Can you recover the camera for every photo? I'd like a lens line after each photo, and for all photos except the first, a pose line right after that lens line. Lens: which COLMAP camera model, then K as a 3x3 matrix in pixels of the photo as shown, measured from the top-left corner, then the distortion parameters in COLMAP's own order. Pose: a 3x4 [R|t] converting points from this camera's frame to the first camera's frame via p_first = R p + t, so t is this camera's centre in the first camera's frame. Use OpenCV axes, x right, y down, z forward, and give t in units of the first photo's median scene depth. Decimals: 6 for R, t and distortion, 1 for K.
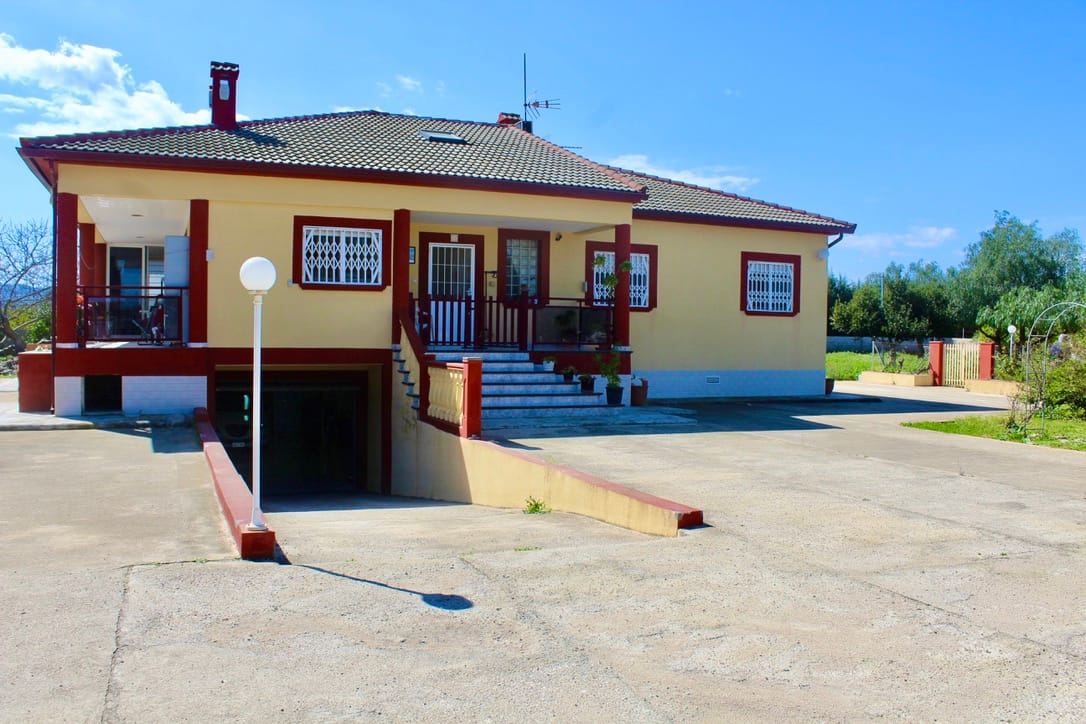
lens RADIAL K [[919.6, 0, 543.0], [0, 919.6, 362.0], [0, 0, 1]] dist [-0.093508, 0.009244]
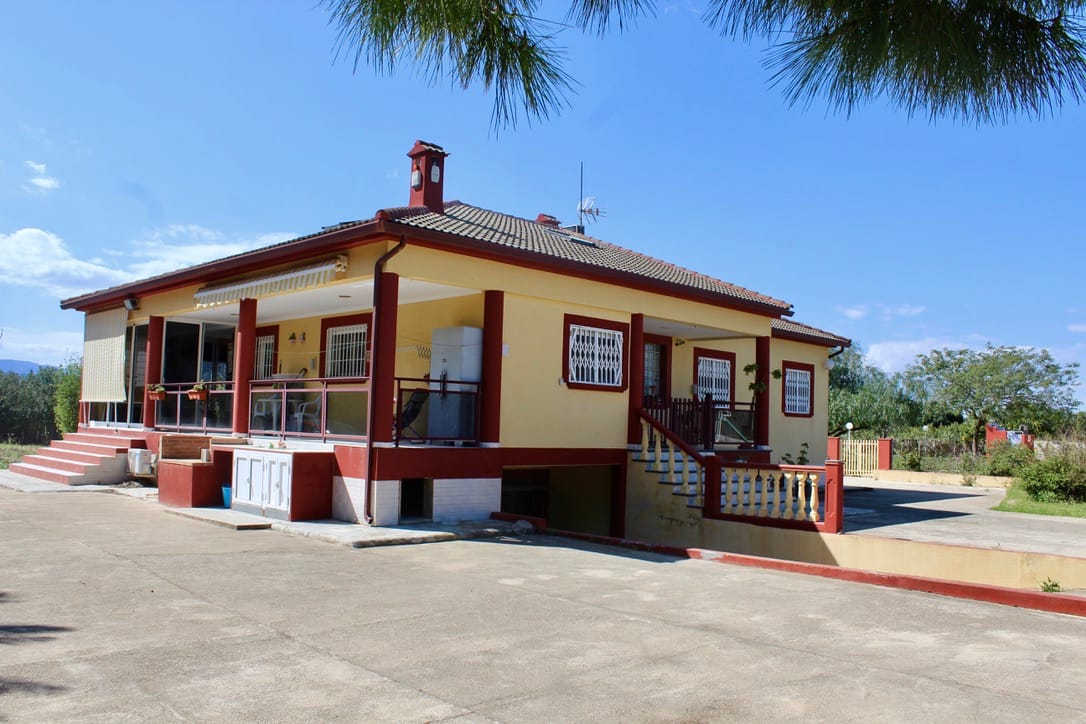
lens RADIAL K [[919.6, 0, 543.0], [0, 919.6, 362.0], [0, 0, 1]] dist [-0.093508, 0.009244]
pose [[0.927559, 0.039264, 0.371609, -0.599095], [-0.004058, 0.995464, -0.095051, -0.012312], [-0.373655, 0.086658, 0.923511, 0.082435]]
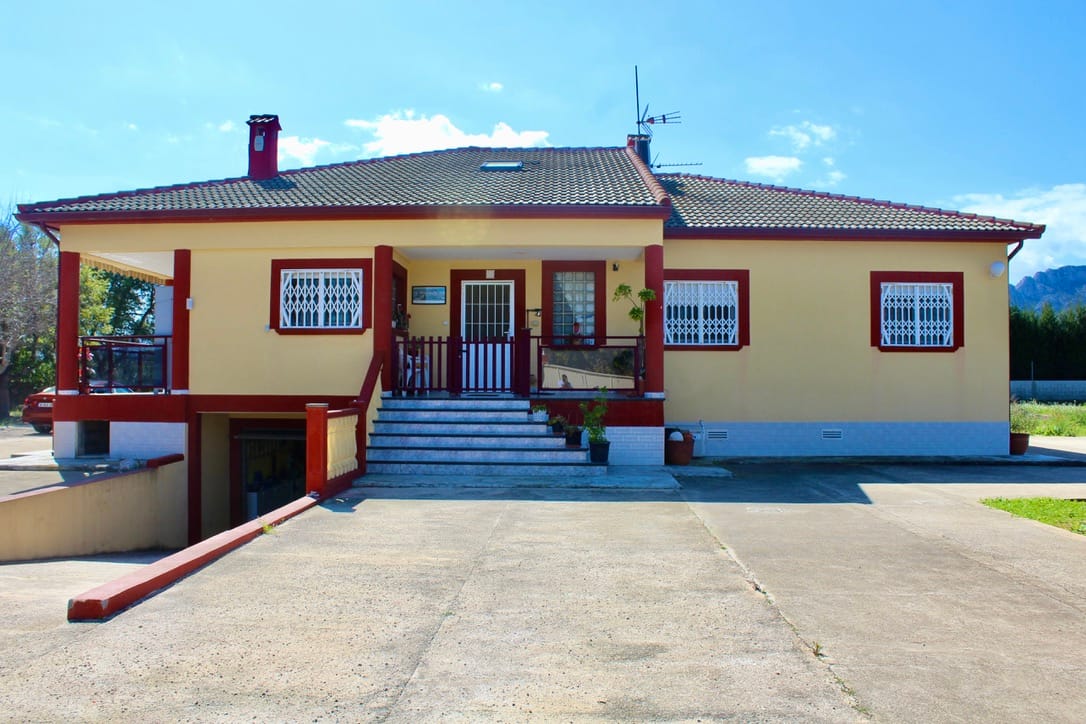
lens RADIAL K [[919.6, 0, 543.0], [0, 919.6, 362.0], [0, 0, 1]] dist [-0.093508, 0.009244]
pose [[0.906525, -0.017680, -0.421782, 0.362501], [-0.003954, 0.998723, -0.050361, -0.002572], [0.422133, 0.047321, 0.905298, 0.218609]]
